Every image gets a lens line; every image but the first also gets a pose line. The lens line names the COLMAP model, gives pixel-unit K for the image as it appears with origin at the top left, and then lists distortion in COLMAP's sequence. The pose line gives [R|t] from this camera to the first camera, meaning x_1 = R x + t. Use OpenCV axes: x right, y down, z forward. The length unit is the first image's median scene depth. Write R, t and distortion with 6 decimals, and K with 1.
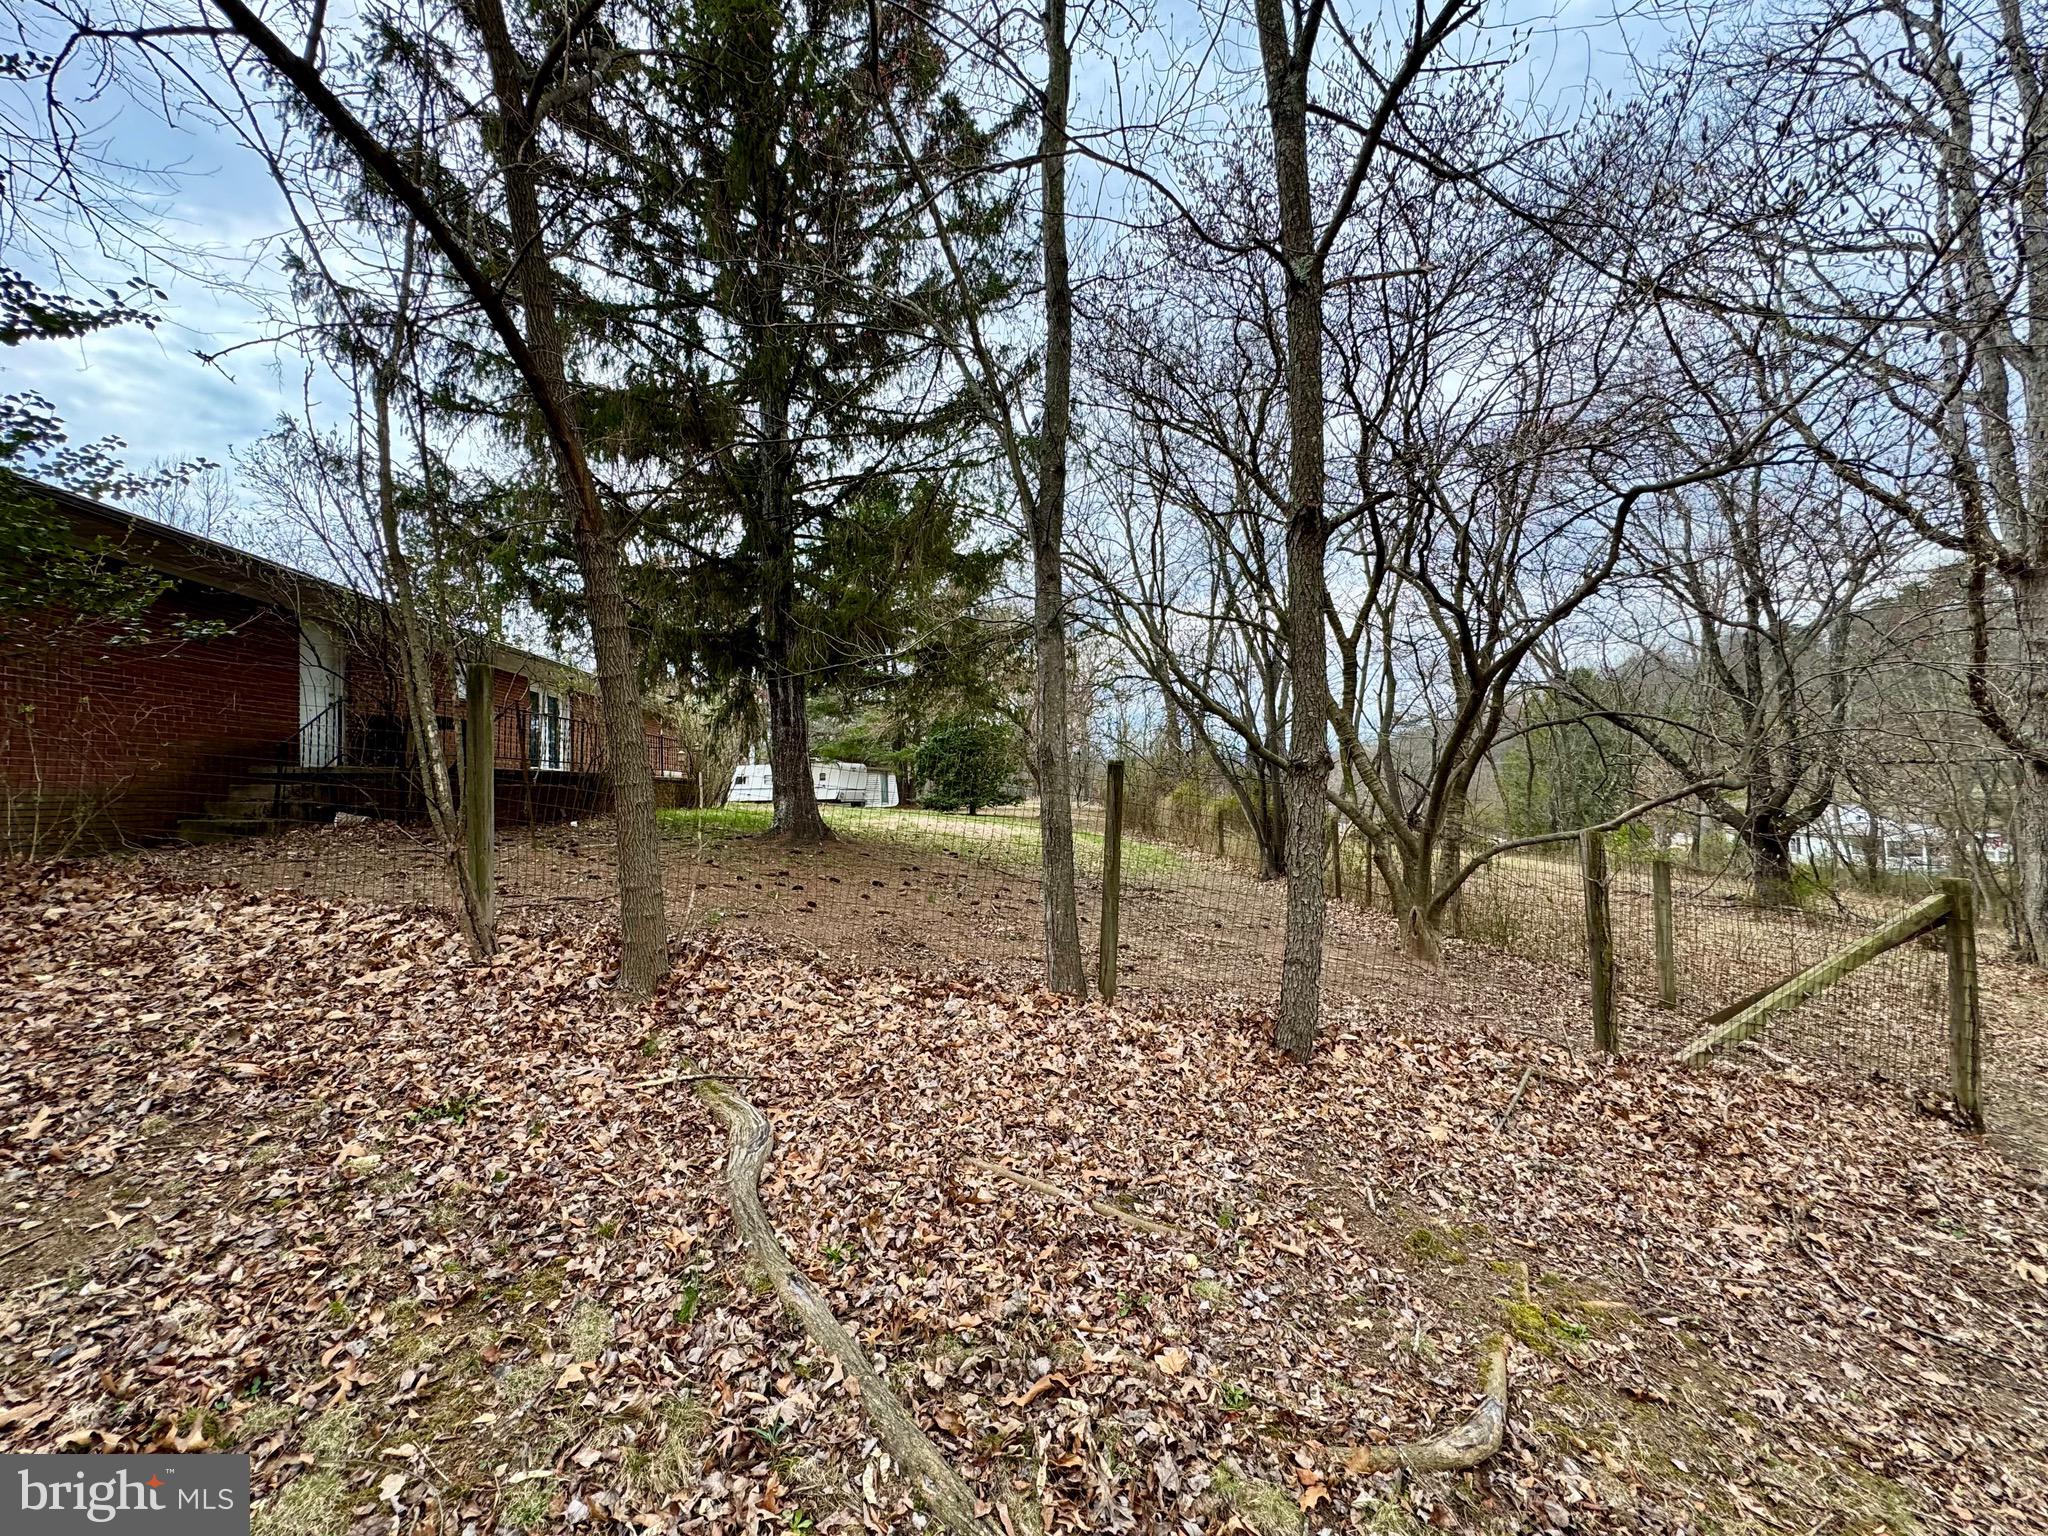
lens RADIAL K [[816.9, 0, 1024.7], [0, 816.9, 769.0], [0, 0, 1]] dist [-0.005066, 0.000809]
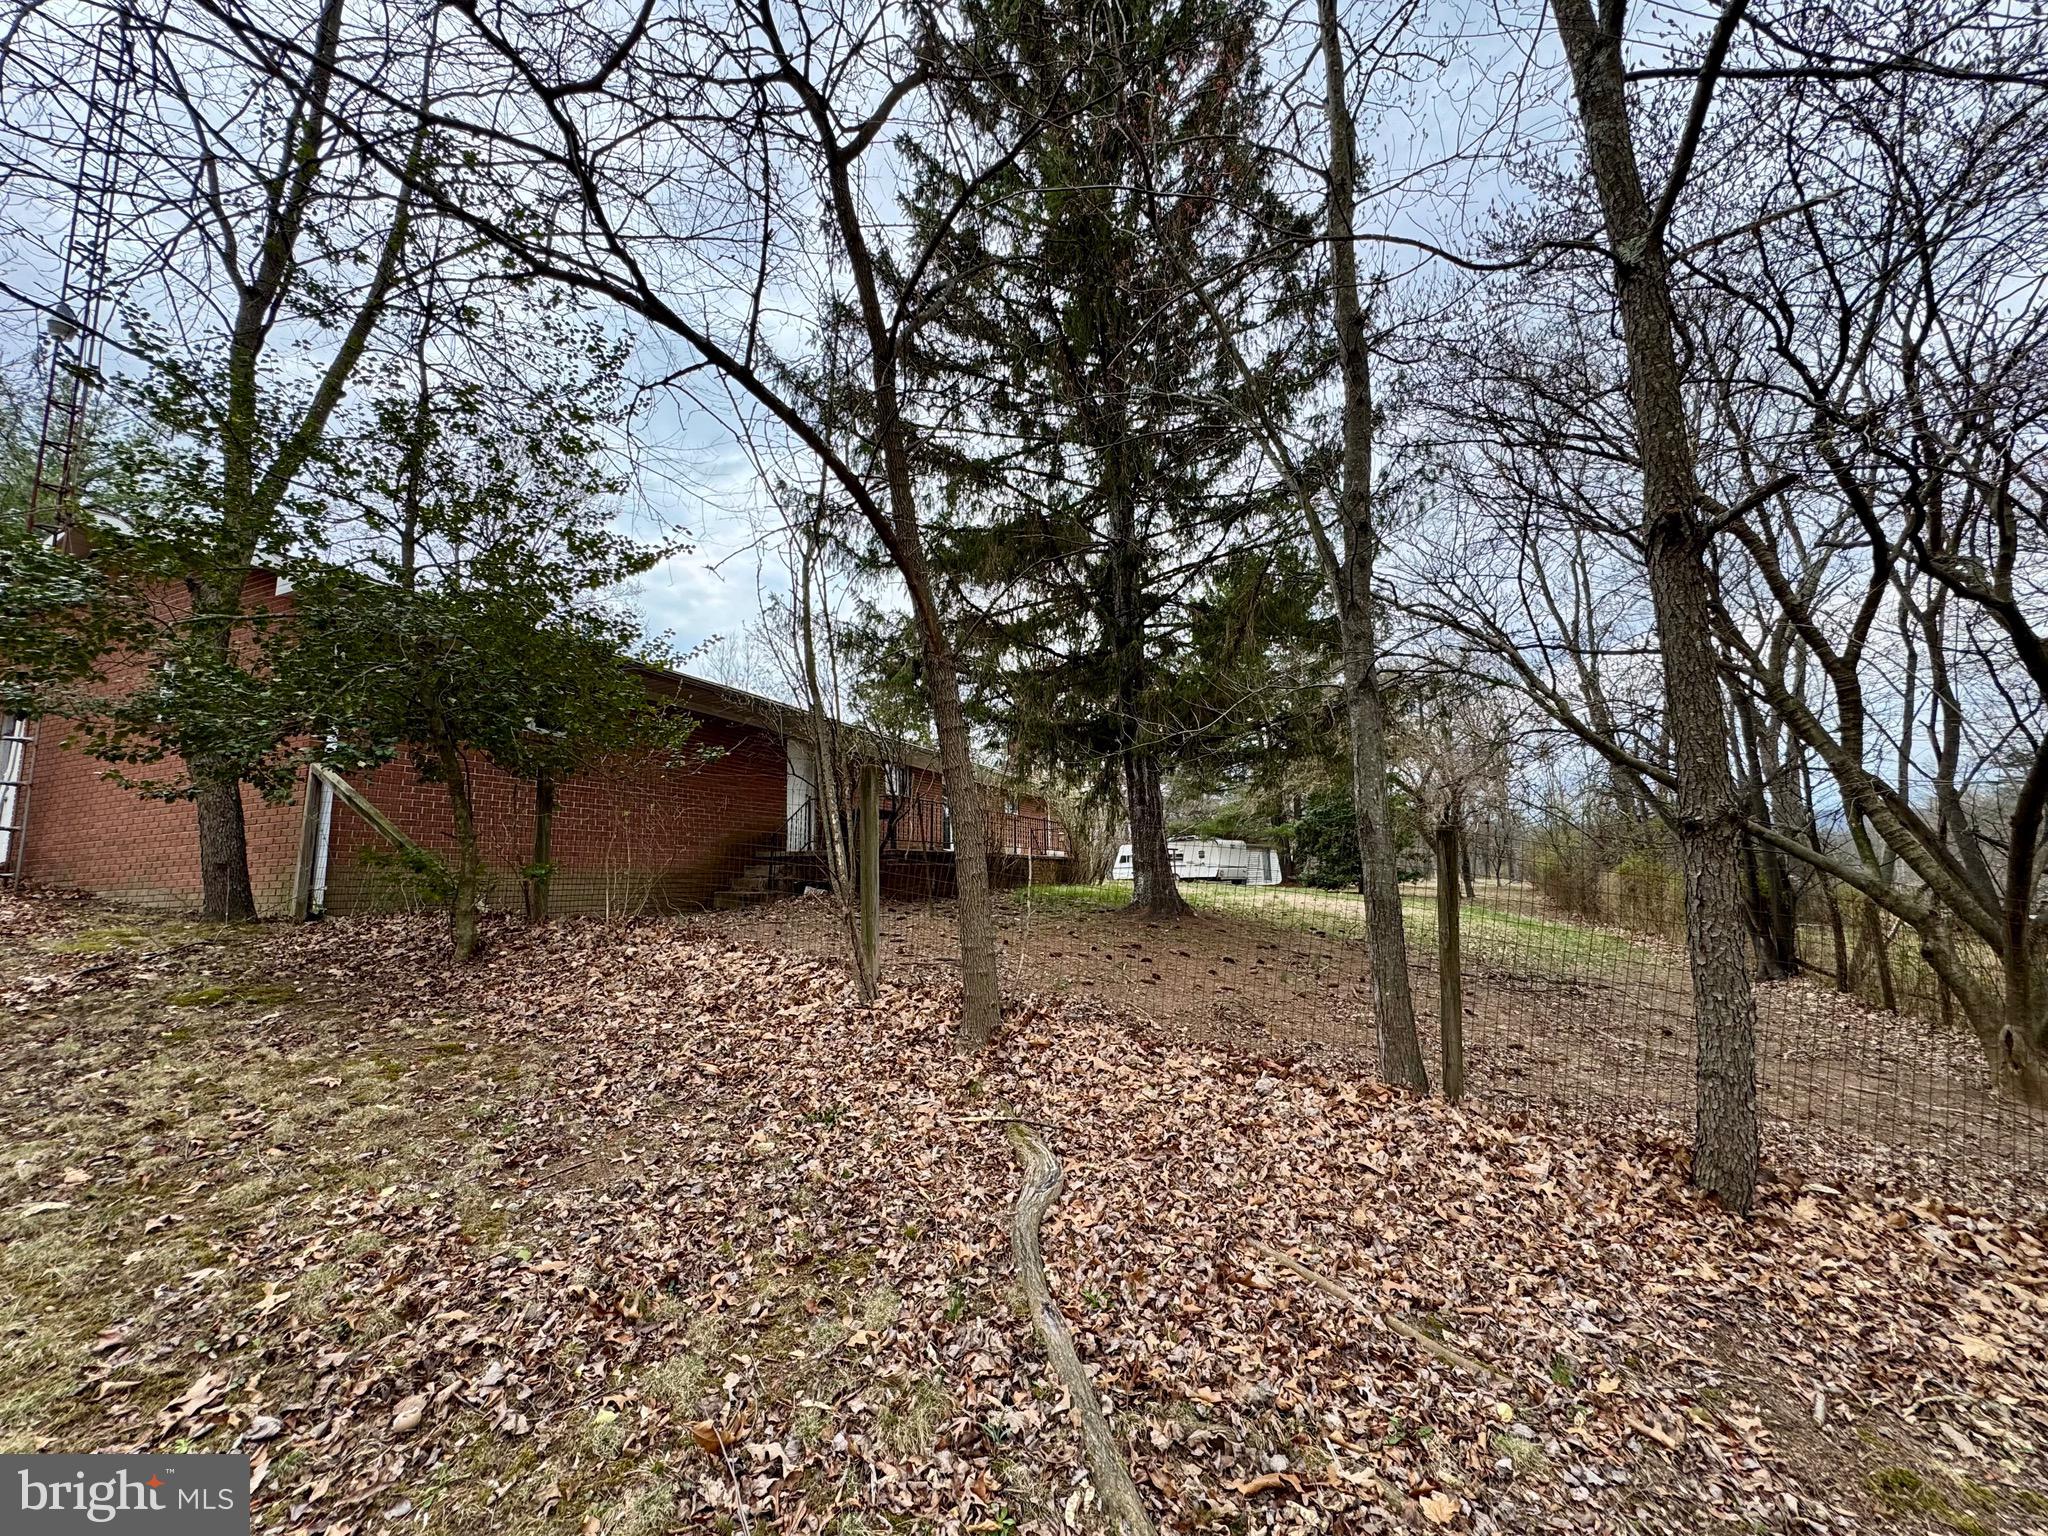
lens RADIAL K [[816.9, 0, 1020.7], [0, 816.9, 768.3], [0, 0, 1]] dist [-0.005066, 0.000809]
pose [[0.891794, -0.062463, -0.448109, 0.130087], [0.019133, 0.994745, -0.100583, 0.010457], [0.452037, 0.081126, 0.888303, -0.023533]]
